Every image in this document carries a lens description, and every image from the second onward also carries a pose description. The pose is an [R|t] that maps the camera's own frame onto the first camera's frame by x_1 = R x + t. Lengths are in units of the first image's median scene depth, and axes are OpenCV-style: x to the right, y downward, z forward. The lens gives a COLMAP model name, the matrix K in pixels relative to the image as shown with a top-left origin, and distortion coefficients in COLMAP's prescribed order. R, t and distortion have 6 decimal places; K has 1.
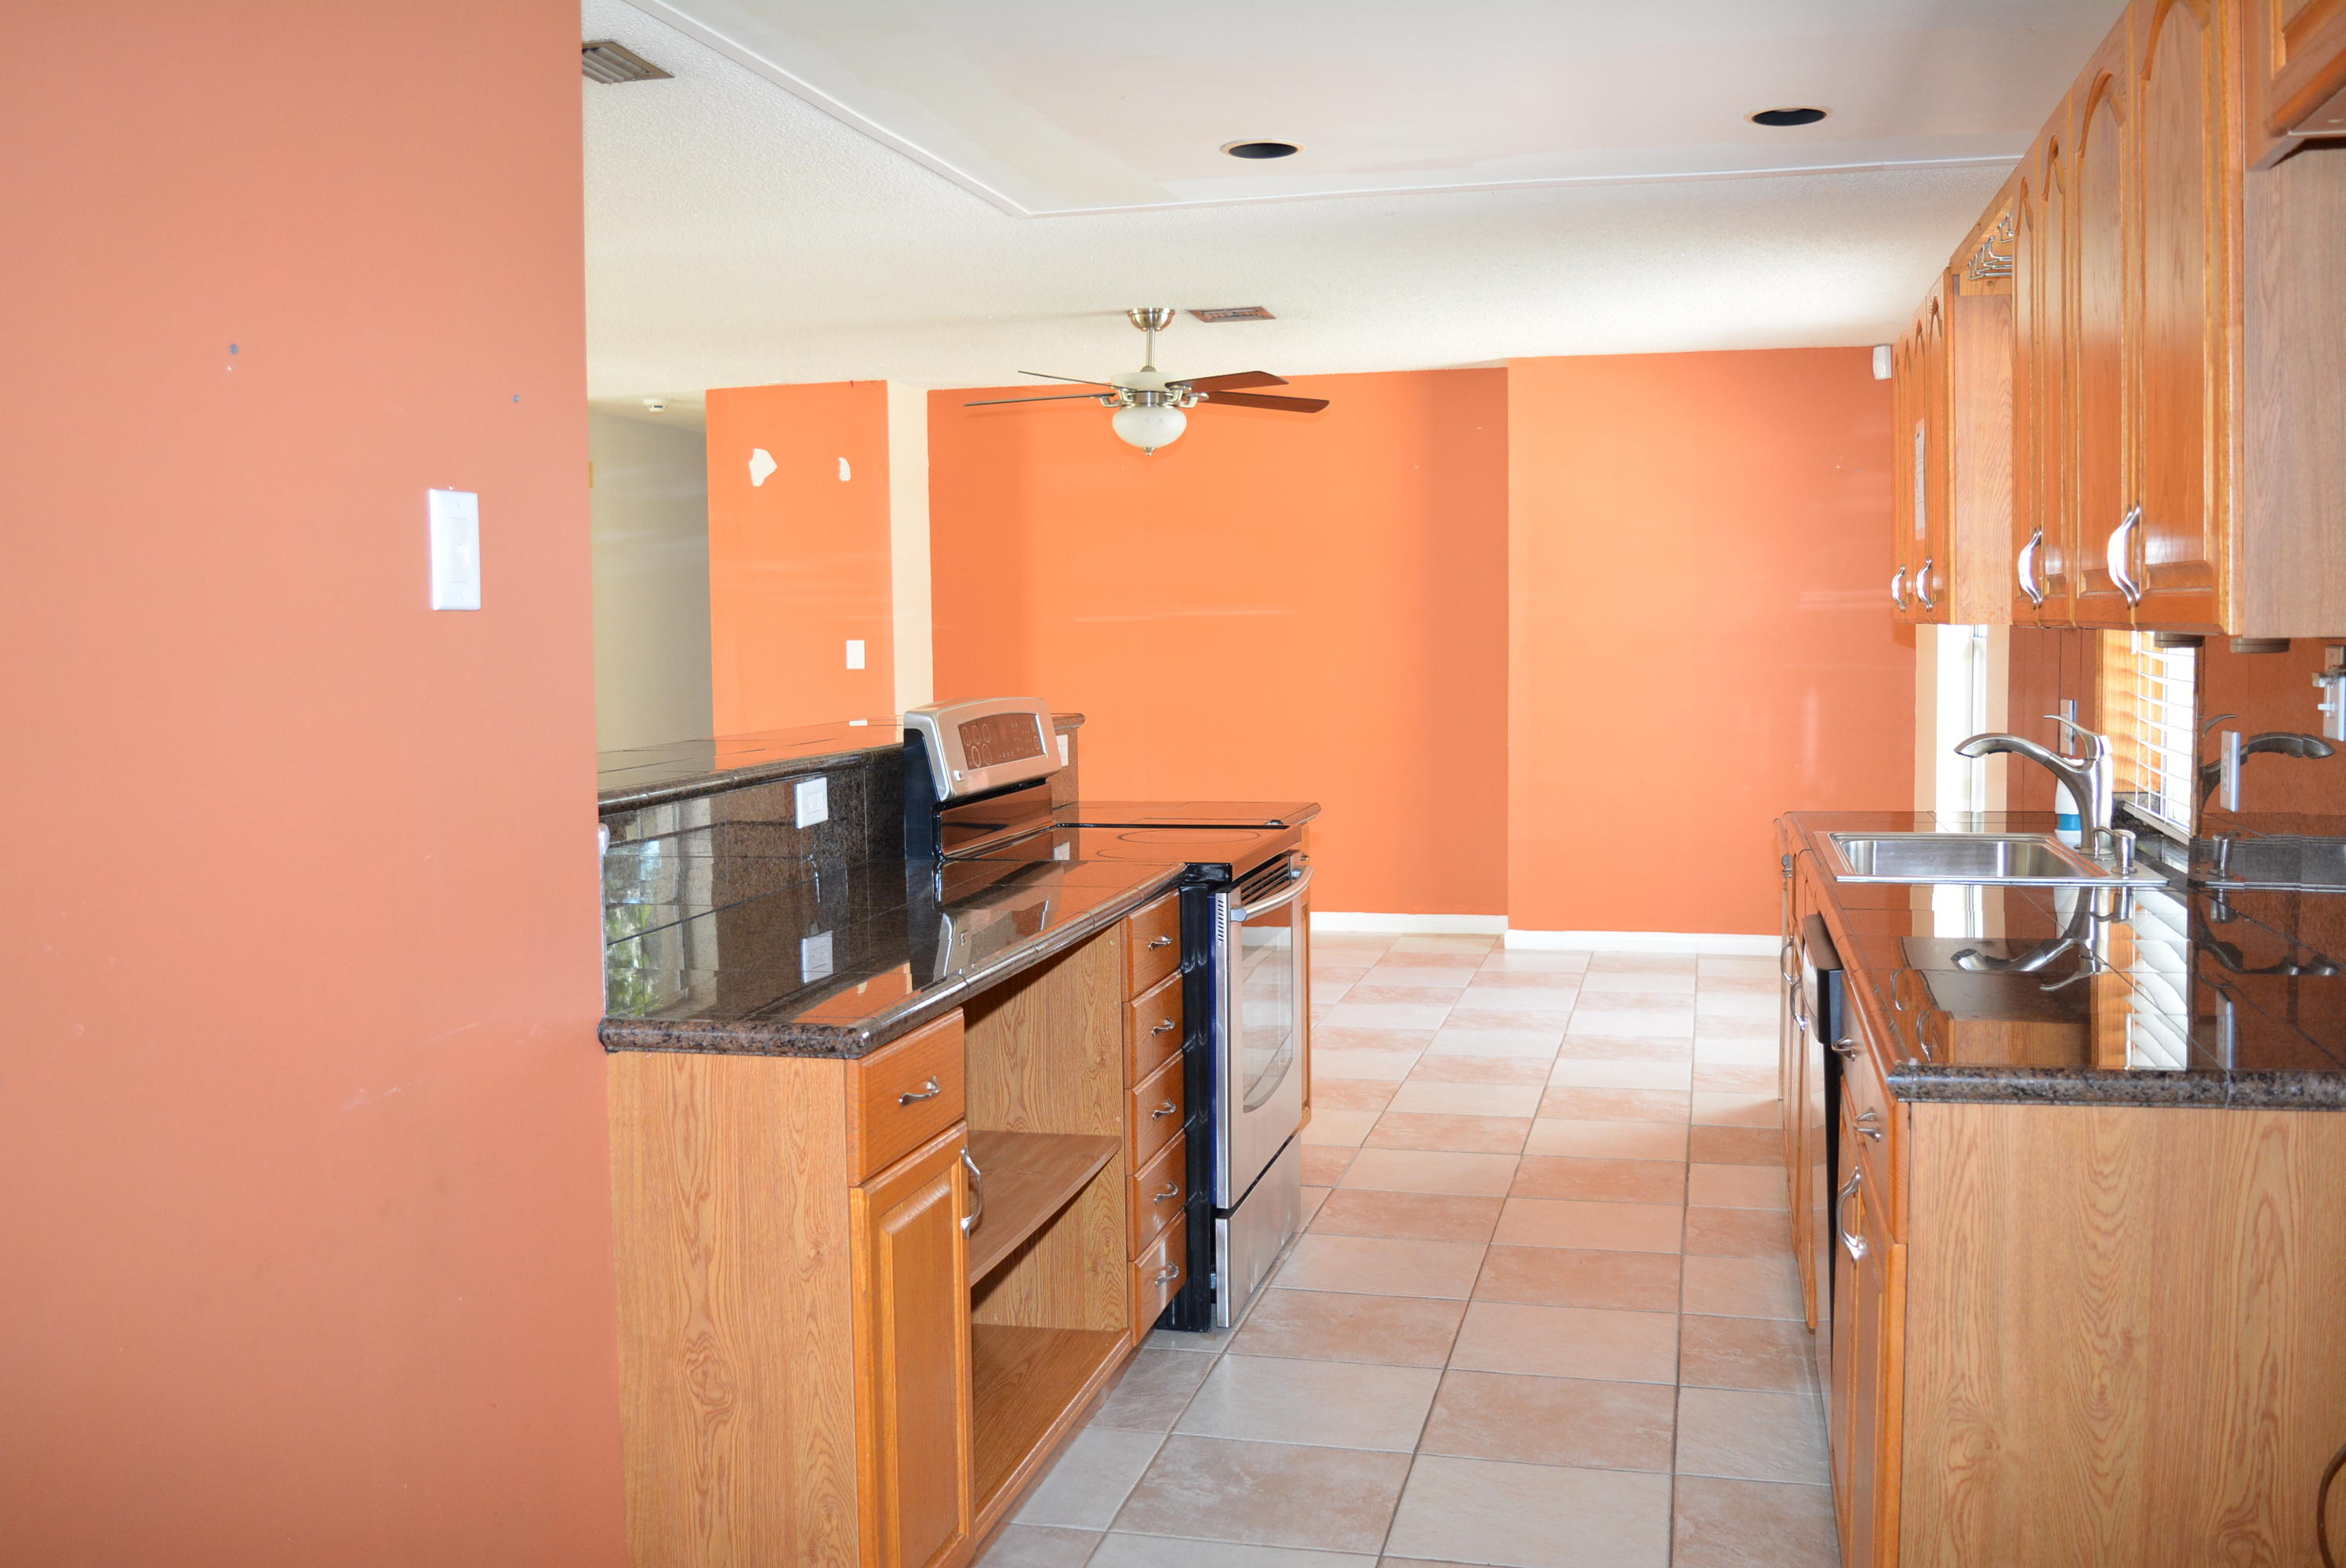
lens RADIAL K [[2173.1, 0, 1162.0], [0, 2173.1, 776.5], [0, 0, 1]] dist [-0.076434, 0.000000]
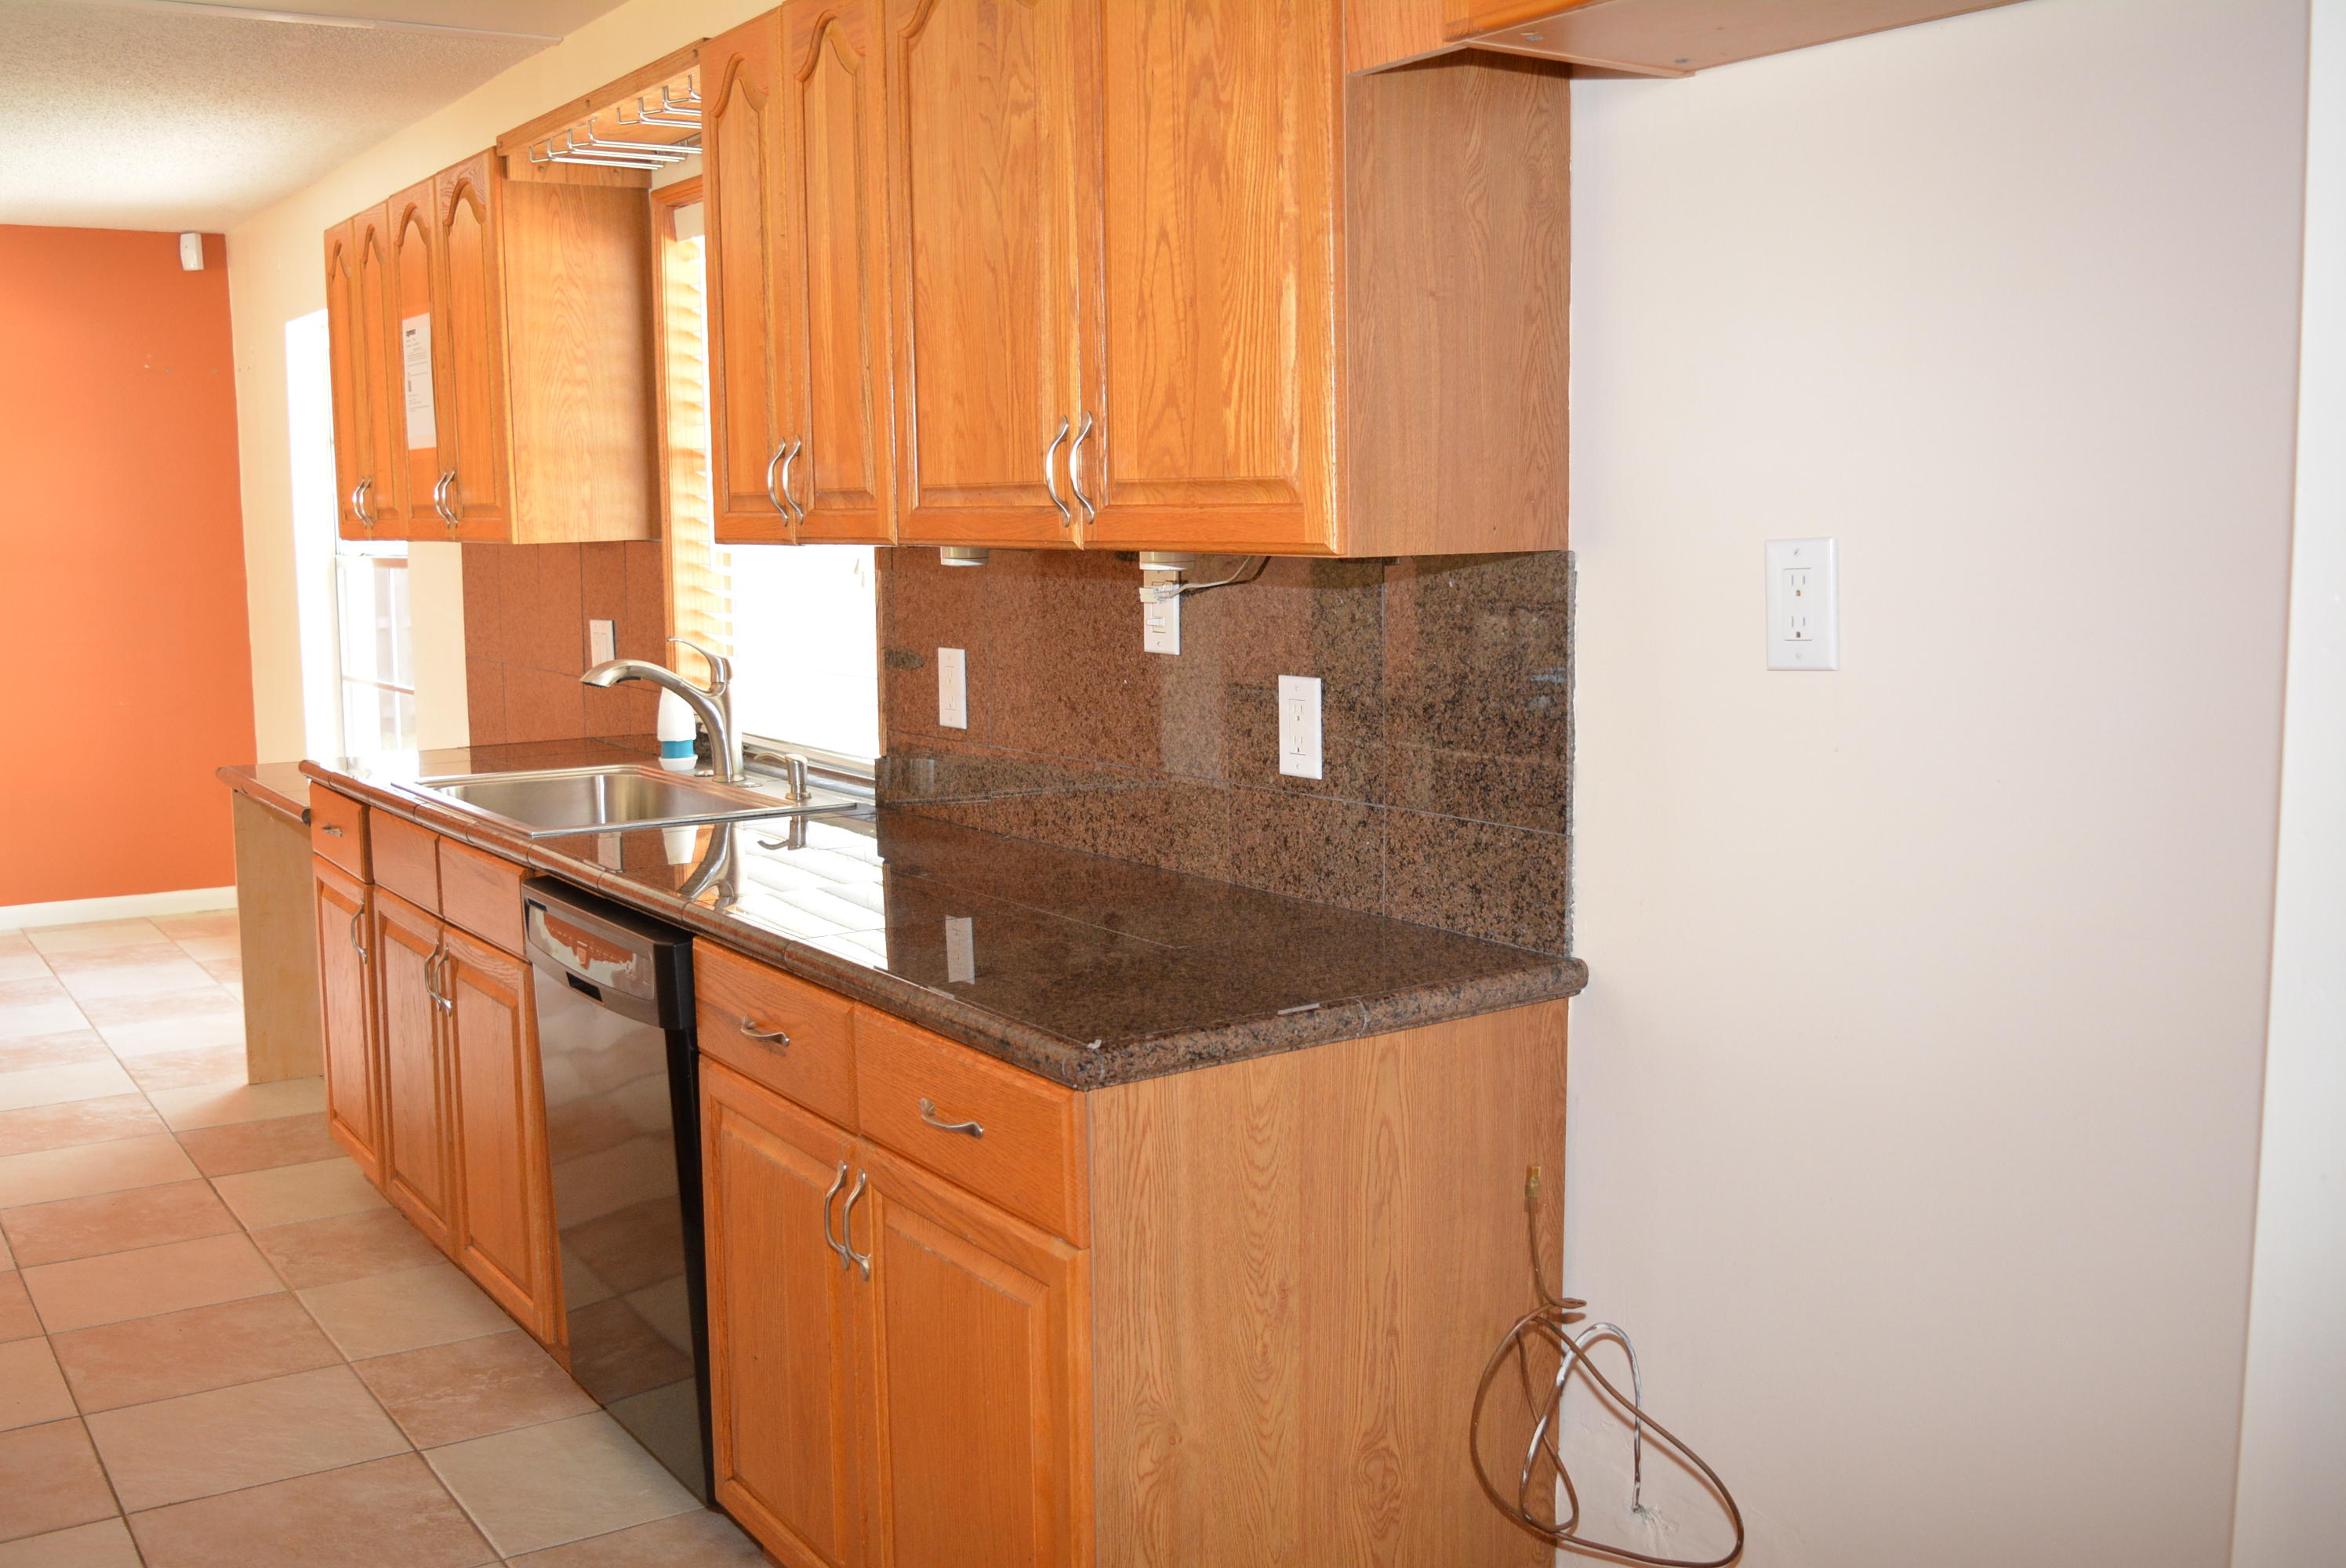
lens RADIAL K [[2173.1, 0, 1173.2], [0, 2173.1, 785.2], [0, 0, 1]] dist [-0.076434, 0.000000]
pose [[0.667737, -0.087614, 0.739223, -0.279693], [0.054749, 0.996140, 0.068610, -0.032812], [-0.742381, -0.005342, 0.669957, 0.380917]]
